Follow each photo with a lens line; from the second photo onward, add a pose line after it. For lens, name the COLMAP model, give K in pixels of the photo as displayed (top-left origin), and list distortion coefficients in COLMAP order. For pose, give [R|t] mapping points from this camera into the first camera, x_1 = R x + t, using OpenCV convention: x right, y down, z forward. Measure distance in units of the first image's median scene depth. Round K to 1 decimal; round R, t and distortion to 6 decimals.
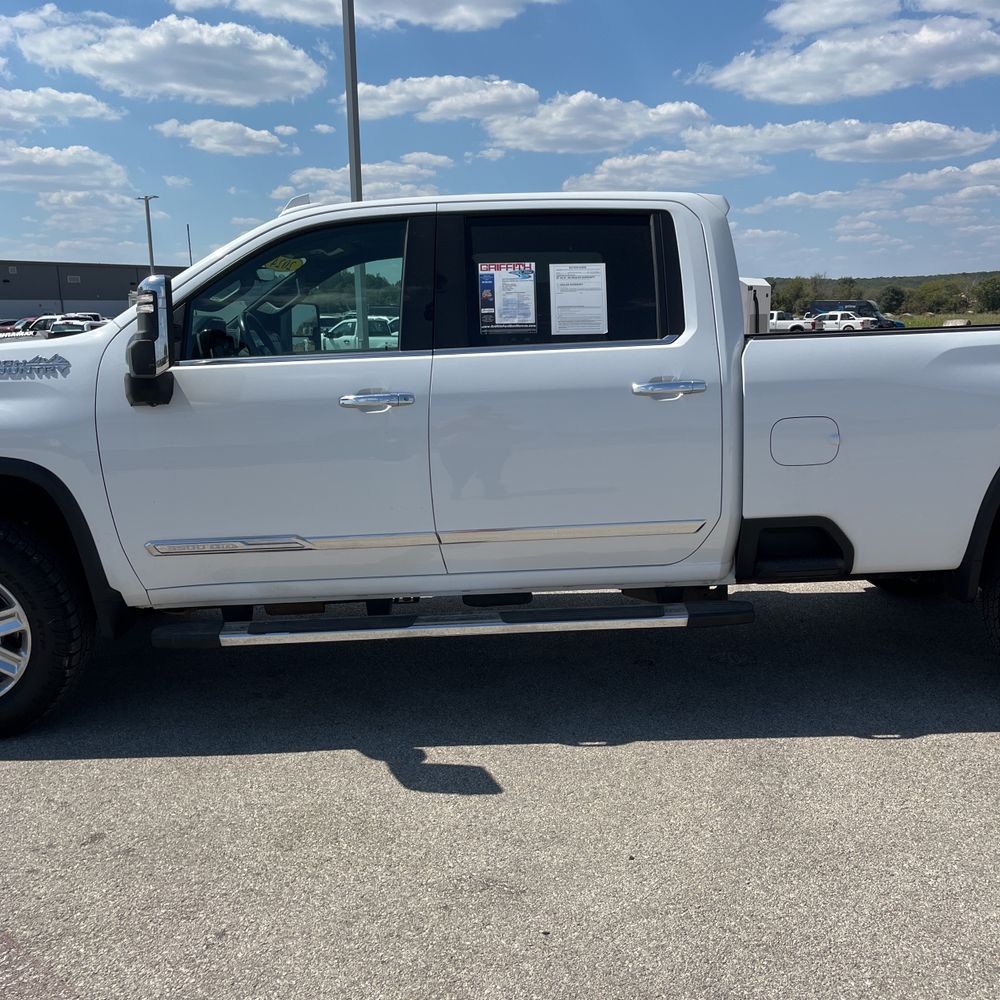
lens RADIAL K [[1029.1, 0, 511.5], [0, 1029.1, 506.1], [0, 0, 1]] dist [0.022935, 0.000000]
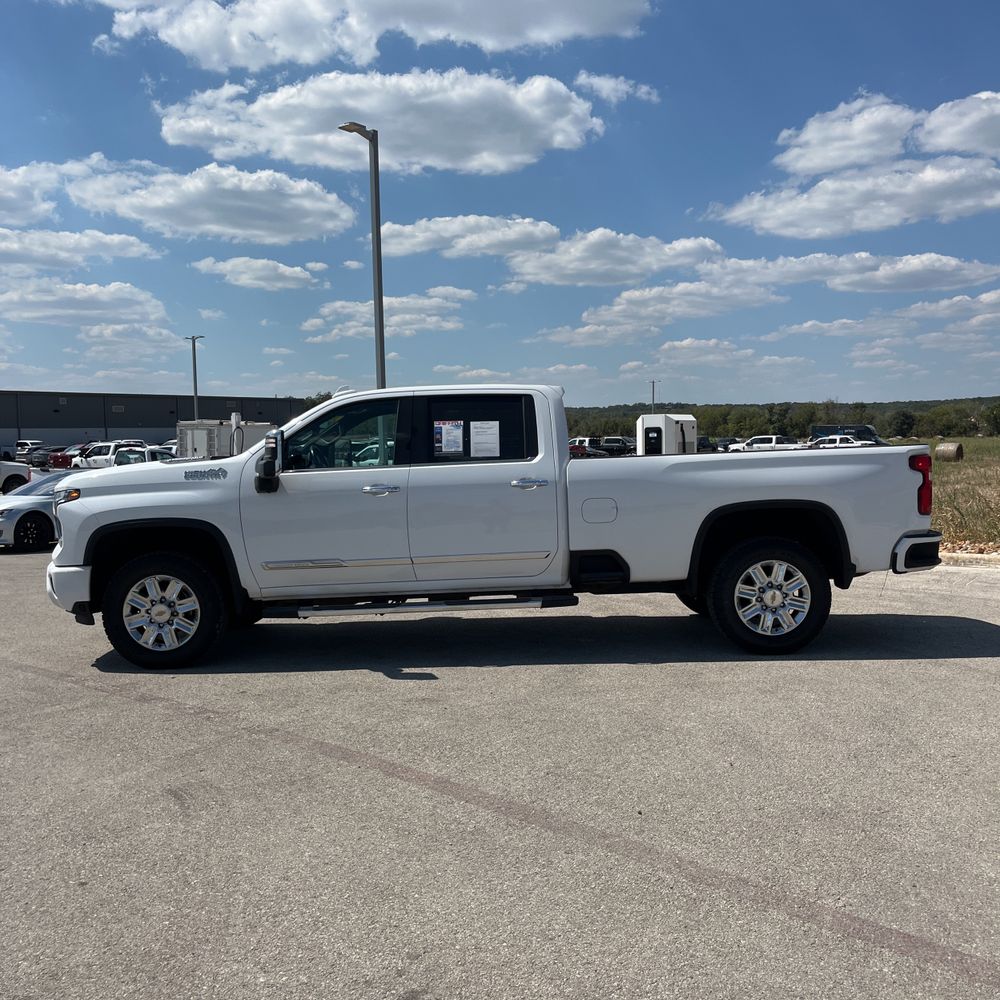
lens RADIAL K [[1029.1, 0, 508.4], [0, 1029.1, 509.7], [0, 0, 1]] dist [0.022935, 0.000000]
pose [[0.999694, -0.001882, -0.024657, 0.016557], [-0.000961, 0.993390, -0.114785, 0.016438], [0.024711, 0.114774, 0.993084, -0.096796]]
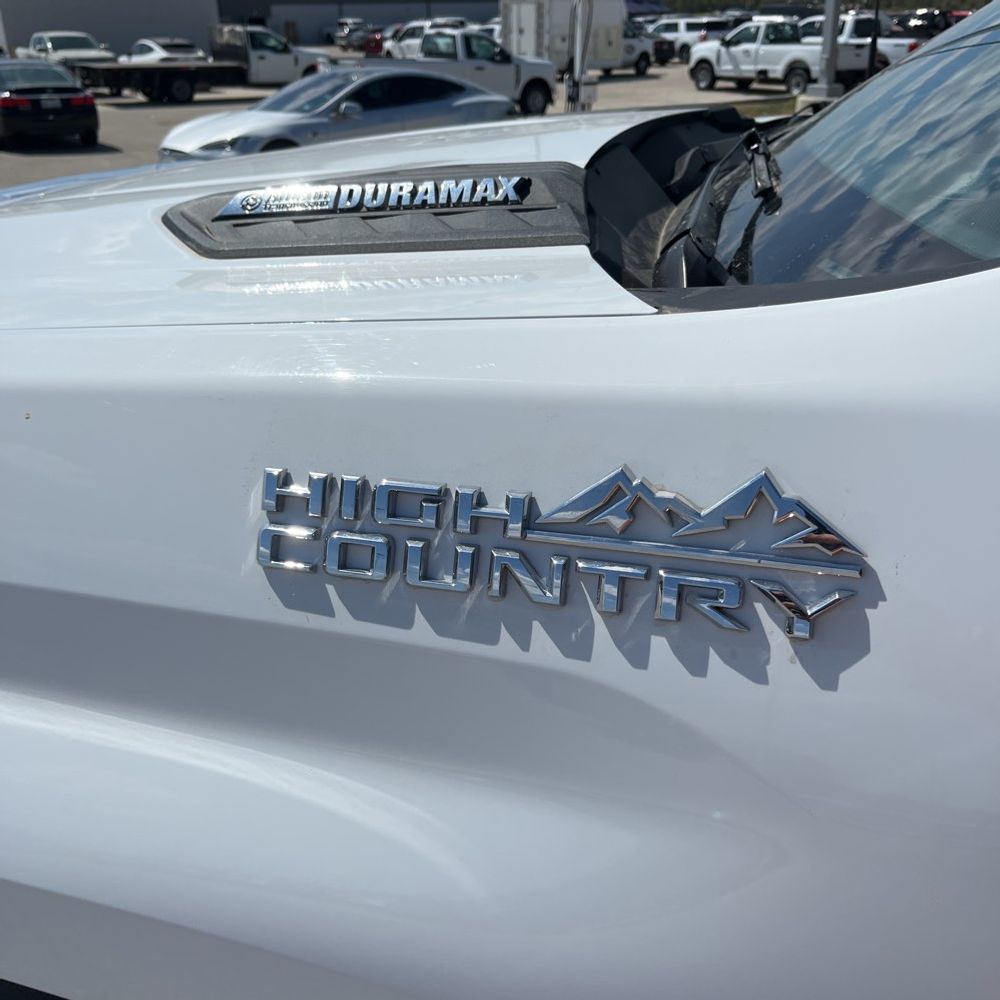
lens RADIAL K [[1029.1, 0, 495.9], [0, 1029.1, 505.2], [0, 0, 1]] dist [0.022935, 0.000000]
pose [[0.941763, 0.135598, -0.307726, -0.044295], [-0.052580, 0.963220, 0.263520, -0.017976], [0.332141, -0.231993, 0.914255, 0.089582]]
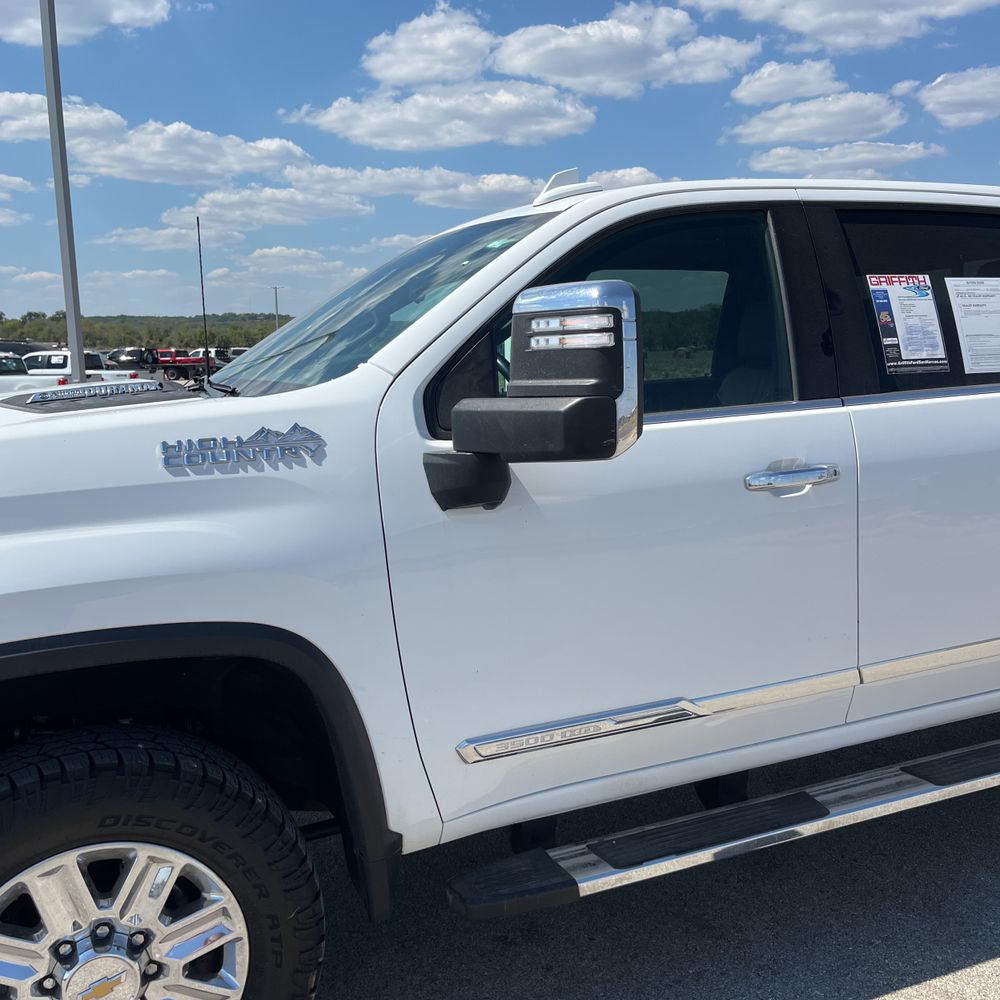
lens RADIAL K [[1029.1, 0, 519.3], [0, 1029.1, 491.7], [0, 0, 1]] dist [0.022935, 0.000000]
pose [[0.930119, -0.055273, 0.363075, -0.054393], [0.072365, 0.996811, -0.033635, -0.008585], [-0.360058, 0.057558, 0.931153, 0.046140]]
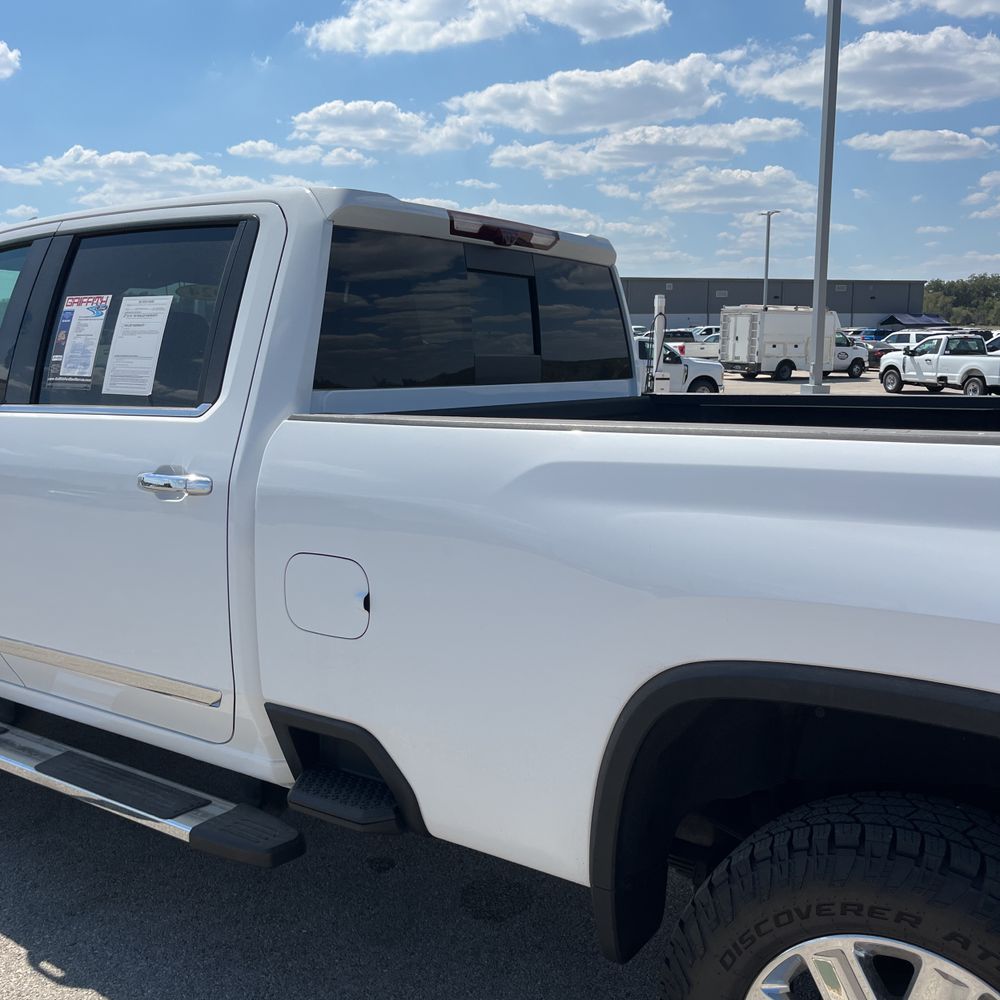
lens RADIAL K [[1029.1, 0, 504.9], [0, 1029.1, 500.6], [0, 0, 1]] dist [0.022935, 0.000000]
pose [[0.809611, 0.108111, -0.576925, 0.073142], [-0.117684, 0.992831, 0.020901, -0.014639], [0.575049, 0.050973, 0.816530, 0.059641]]
